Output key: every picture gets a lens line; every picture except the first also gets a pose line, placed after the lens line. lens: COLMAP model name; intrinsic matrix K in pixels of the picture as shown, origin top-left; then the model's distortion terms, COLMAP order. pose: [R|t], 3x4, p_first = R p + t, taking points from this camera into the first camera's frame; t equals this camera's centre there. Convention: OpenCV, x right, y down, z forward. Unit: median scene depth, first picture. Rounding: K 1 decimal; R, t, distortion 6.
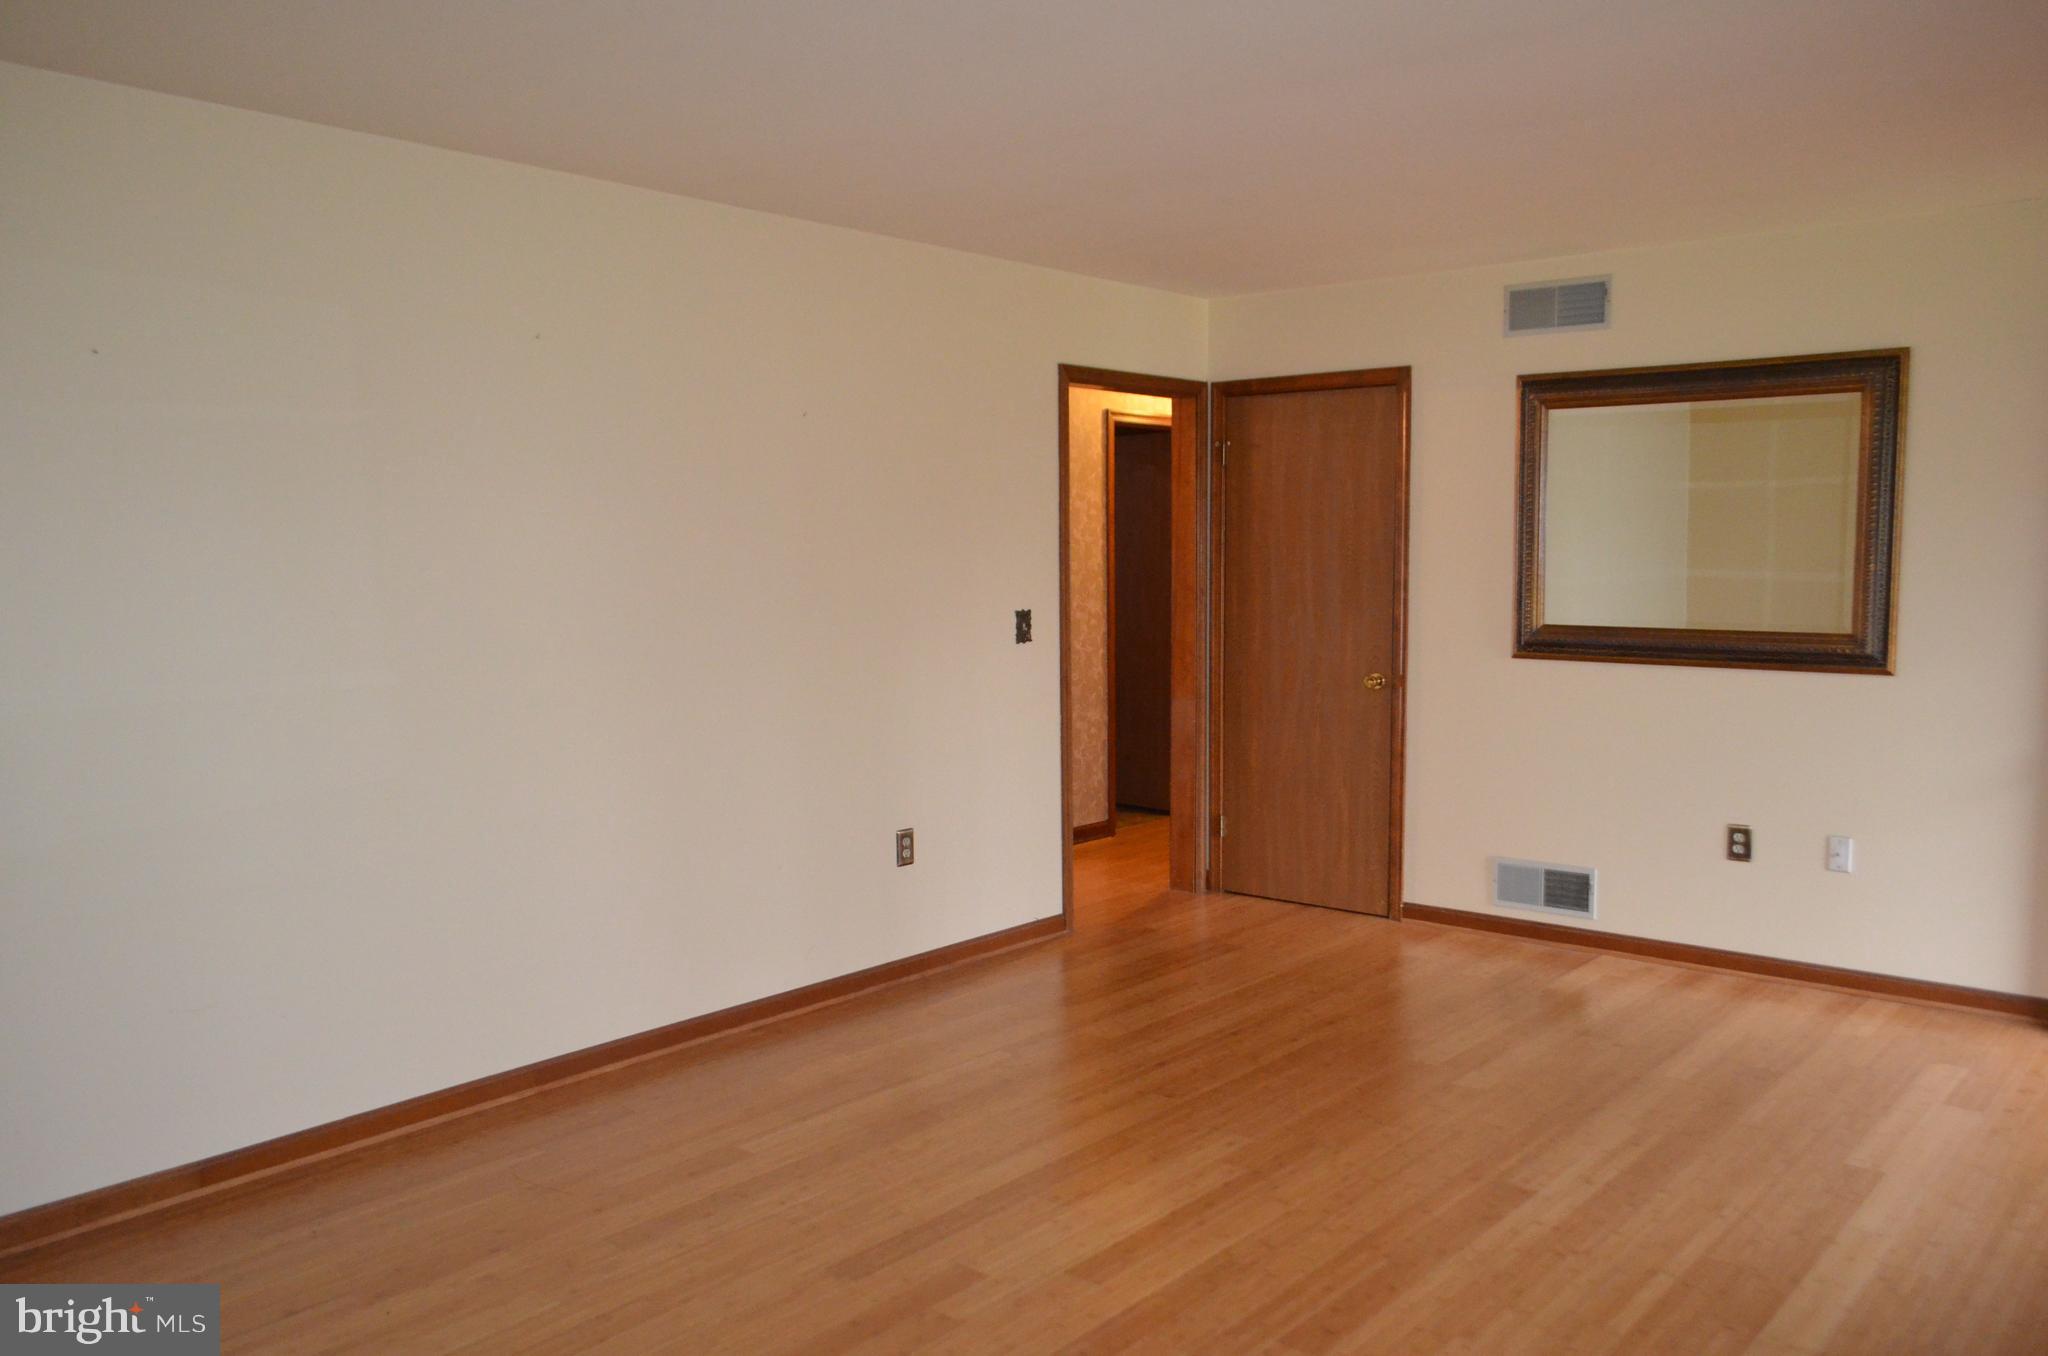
lens RADIAL K [[1617.1, 0, 1026.6], [0, 1617.1, 670.6], [0, 0, 1]] dist [-0.008965, 0.002110]
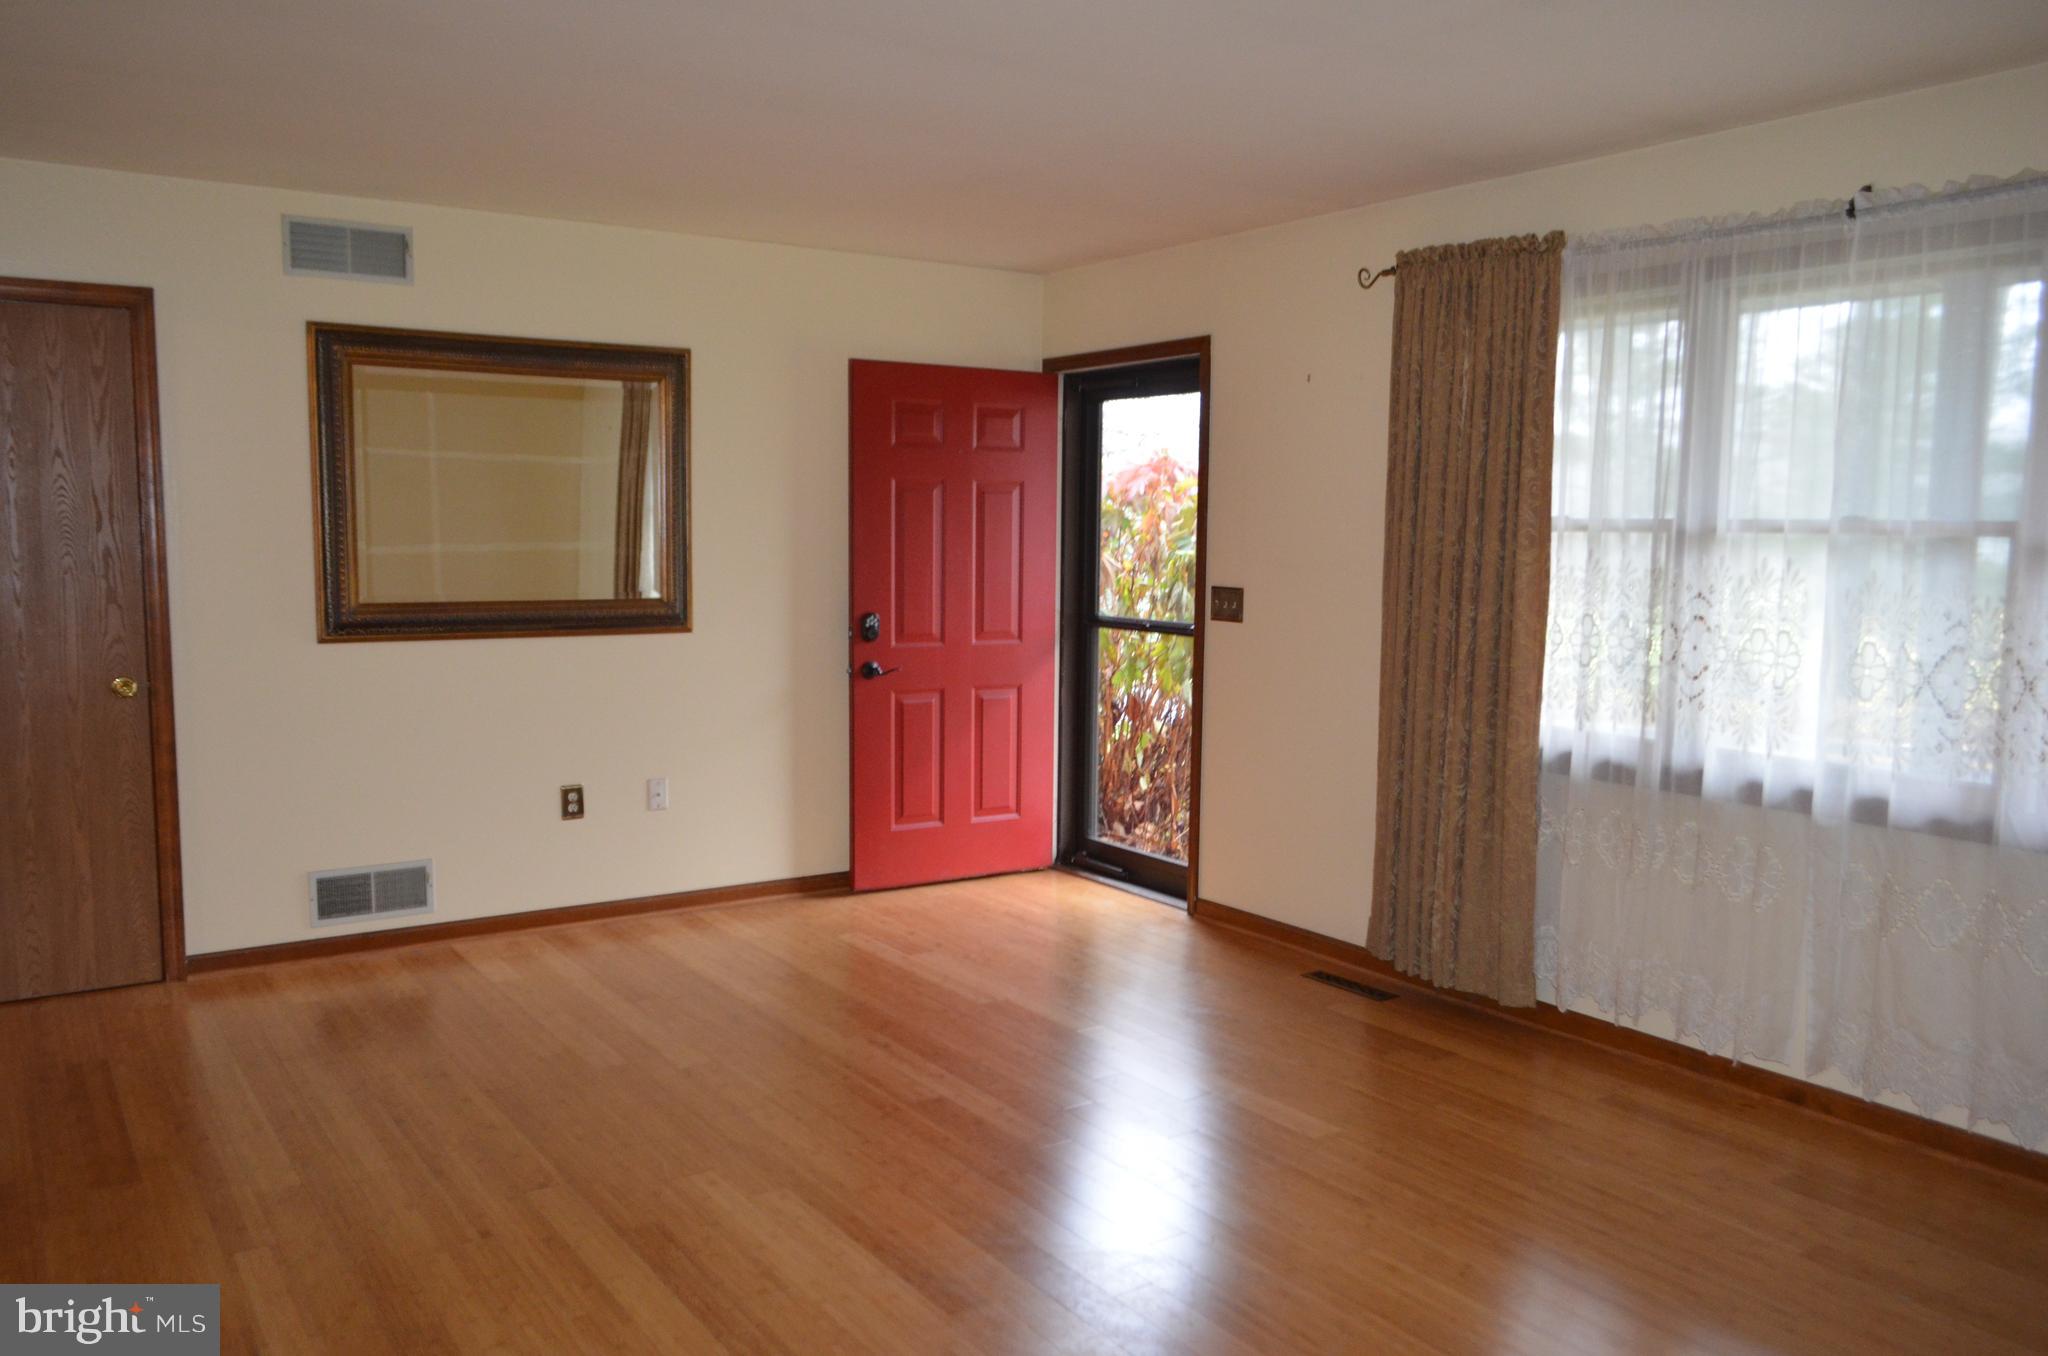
lens RADIAL K [[1617.1, 0, 1038.0], [0, 1617.1, 684.8], [0, 0, 1]] dist [-0.008965, 0.002110]
pose [[0.270745, -0.087063, 0.958706, -0.464535], [0.068824, 0.995104, 0.070932, -0.022026], [-0.960188, 0.046777, 0.275411, 0.404198]]
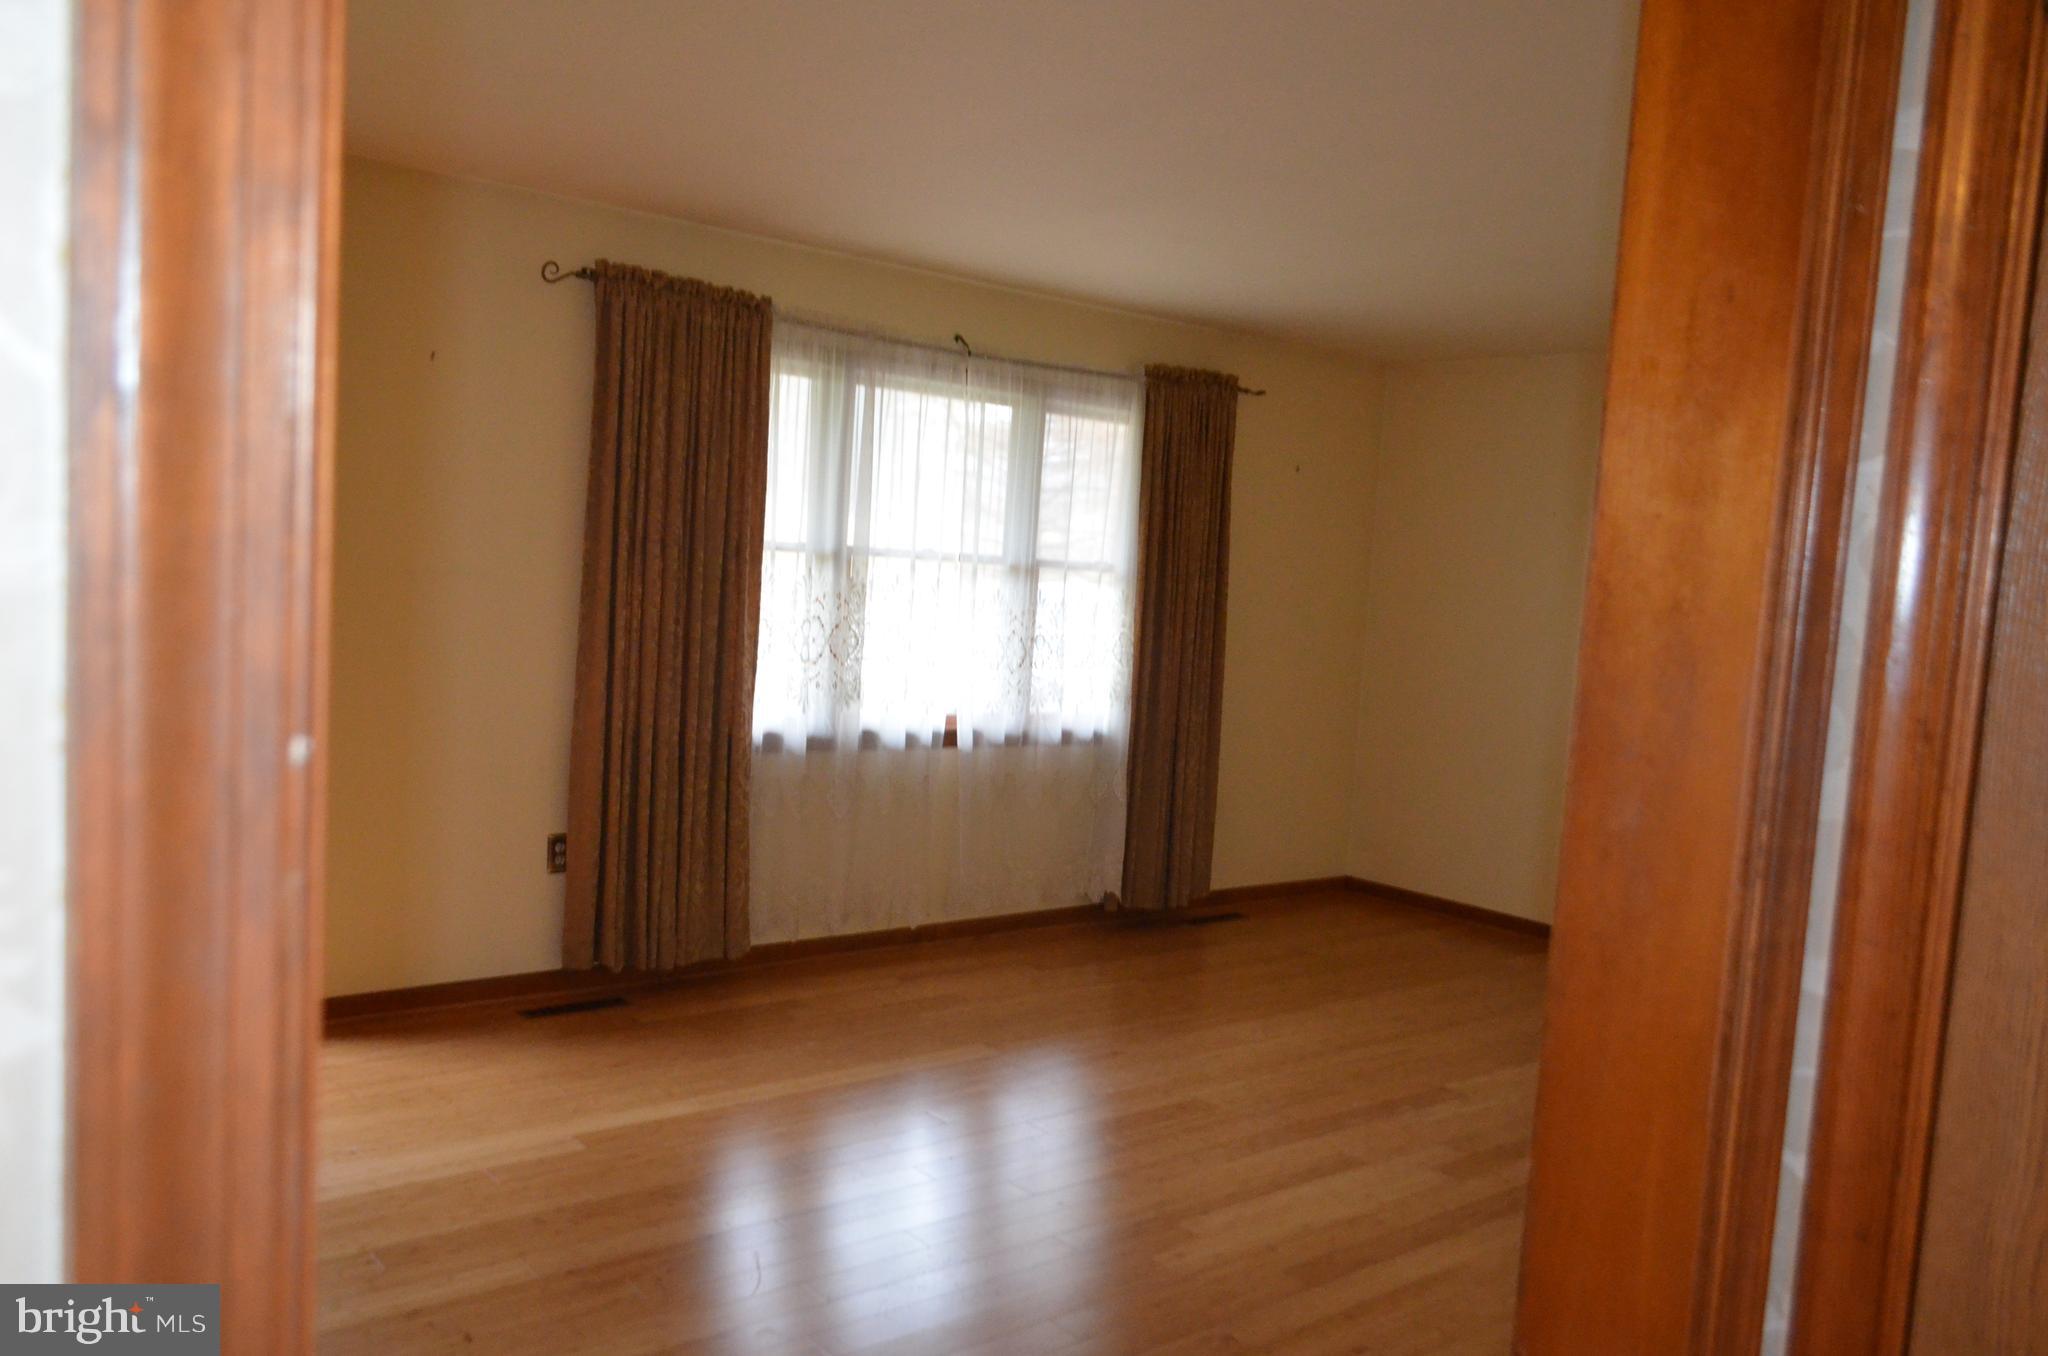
lens RADIAL K [[1617.1, 0, 1022.9], [0, 1617.1, 729.9], [0, 0, 1]] dist [-0.008965, 0.002110]
pose [[-0.984362, -0.073046, 0.160299, 0.064199], [-0.043248, 0.982336, 0.182061, -0.099089], [-0.170767, 0.172281, -0.970133, 1.282815]]
